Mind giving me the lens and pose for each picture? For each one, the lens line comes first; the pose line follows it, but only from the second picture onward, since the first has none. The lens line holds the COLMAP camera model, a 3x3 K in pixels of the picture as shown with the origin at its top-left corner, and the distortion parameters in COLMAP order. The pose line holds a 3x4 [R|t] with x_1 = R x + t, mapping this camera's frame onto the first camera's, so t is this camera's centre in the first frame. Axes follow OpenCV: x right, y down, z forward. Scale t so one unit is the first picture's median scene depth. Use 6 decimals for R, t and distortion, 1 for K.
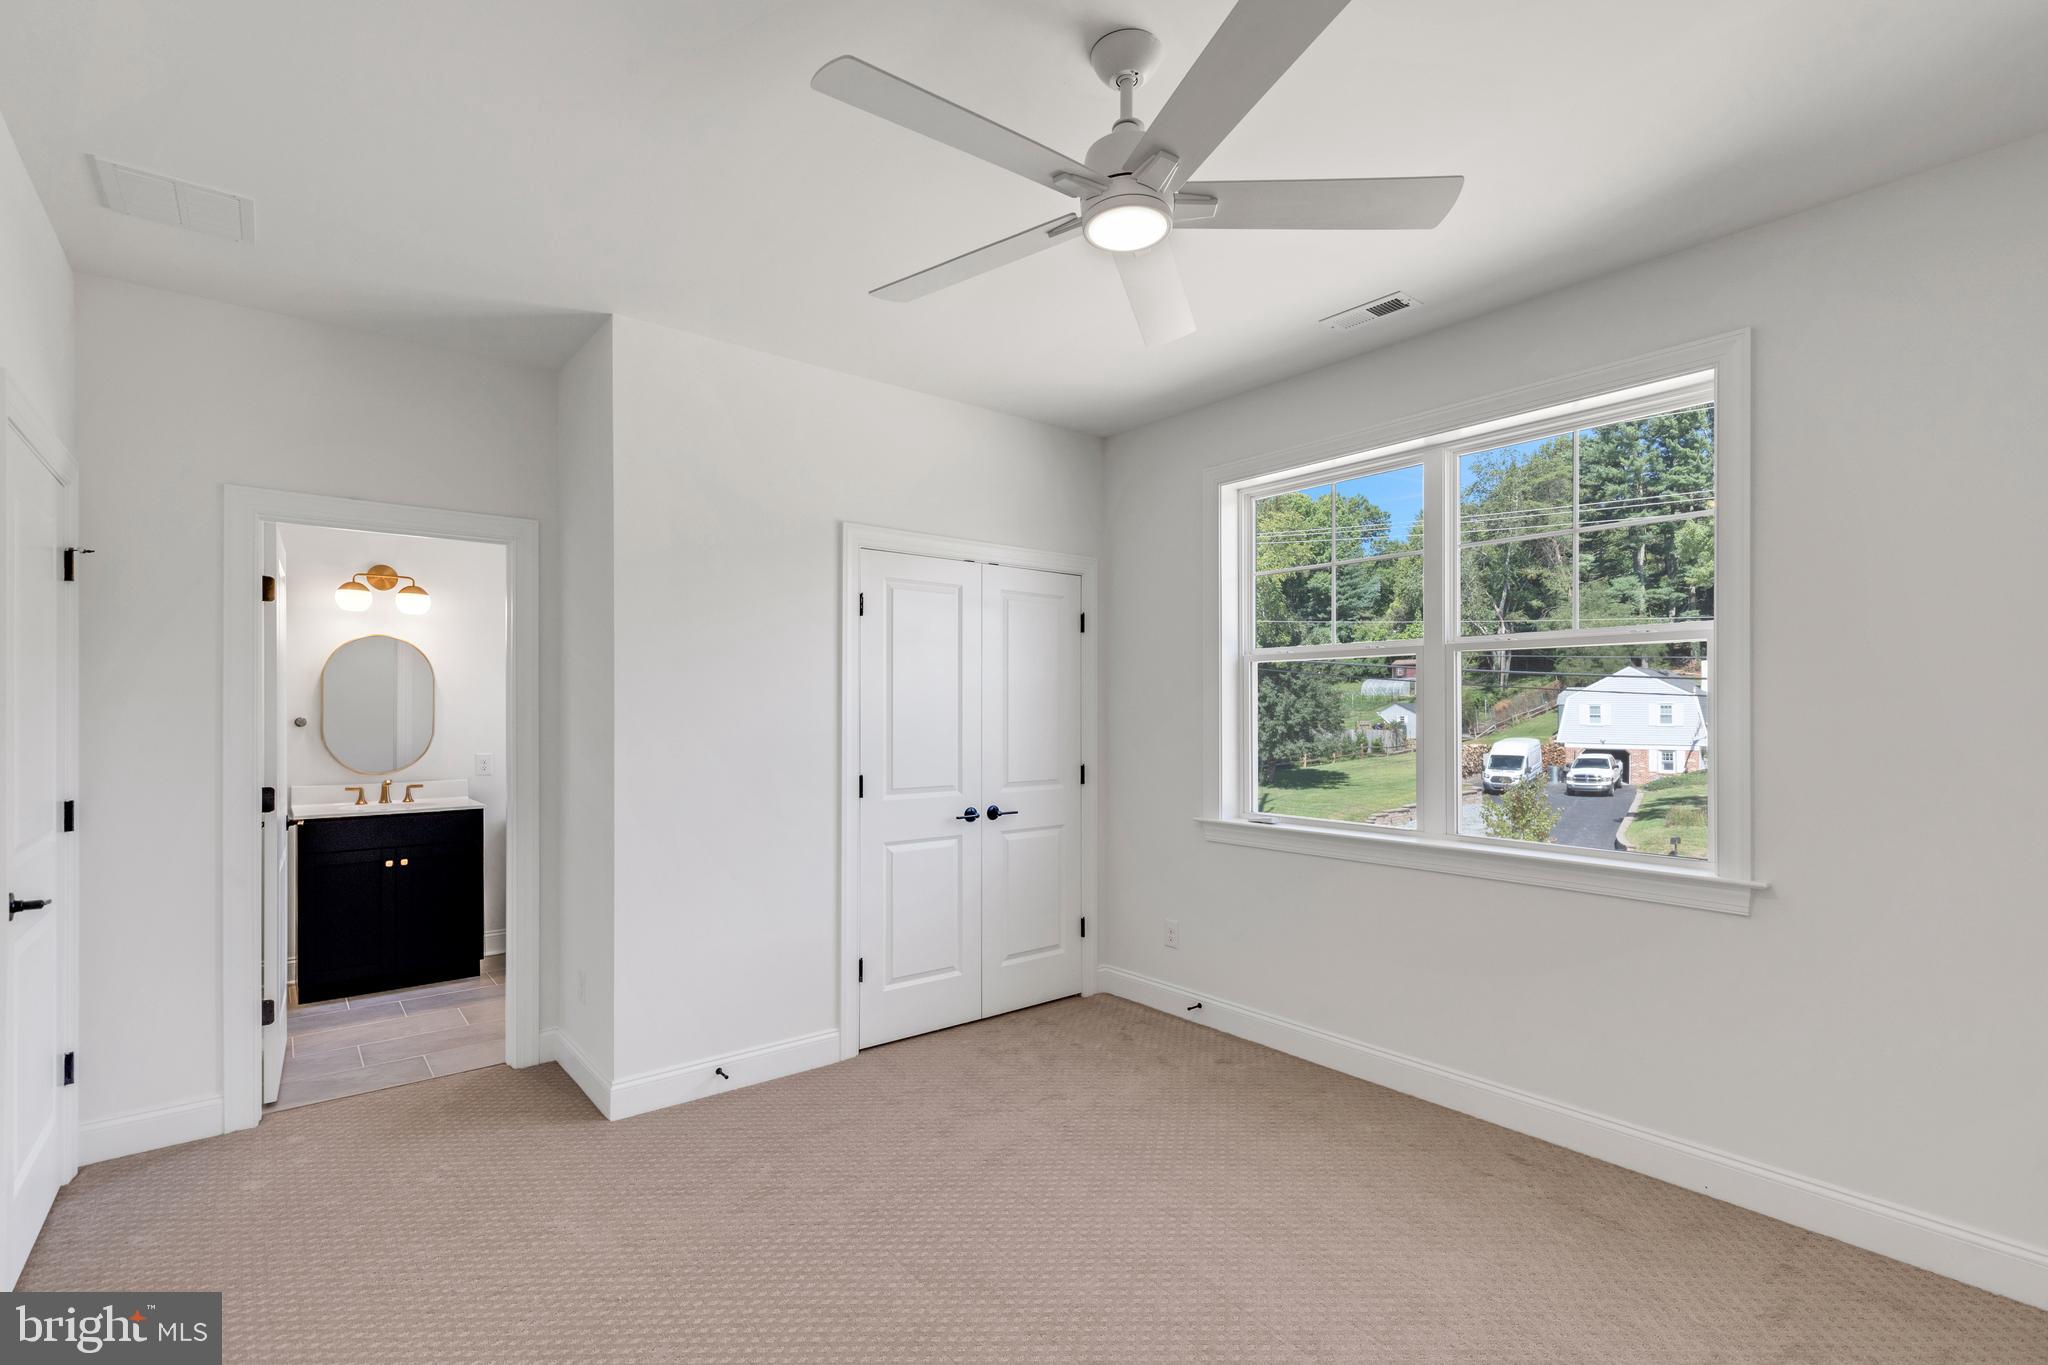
lens RADIAL K [[978.6, 0, 1034.0], [0, 978.6, 696.5], [0, 0, 1]] dist [0.000503, -0.000277]
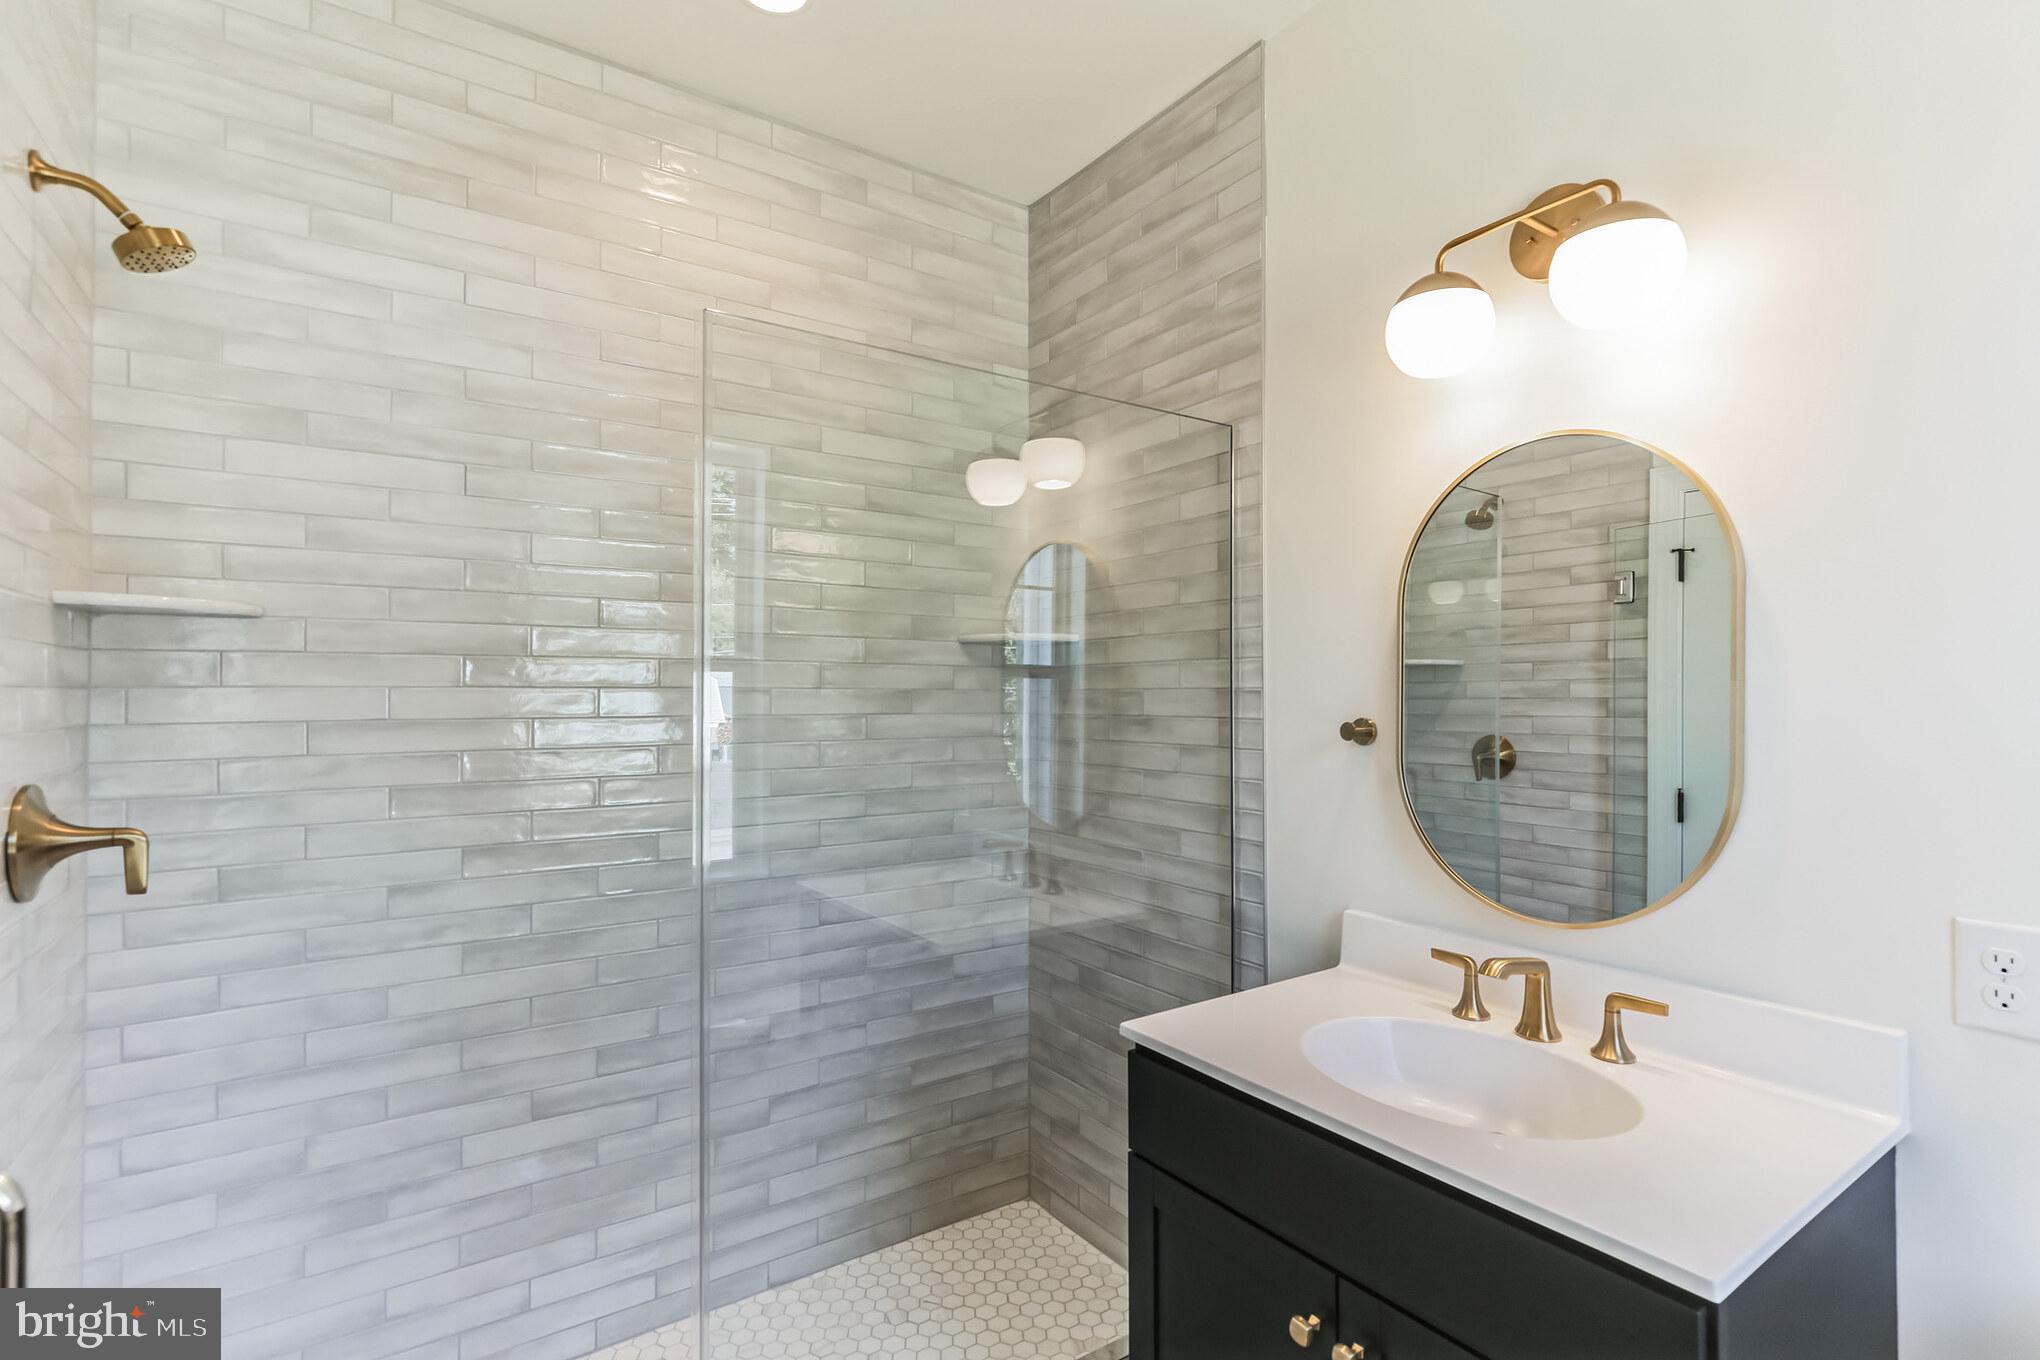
lens RADIAL K [[974.8, 0, 1030.0], [0, 974.8, 693.9], [0, 0, 1]] dist [0.000503, -0.000277]
pose [[-0.051829, 0.007810, -0.998625, -0.266909], [0.006335, 0.999952, 0.007492, 0.006625], [0.998636, -0.005938, -0.051876, 0.609843]]
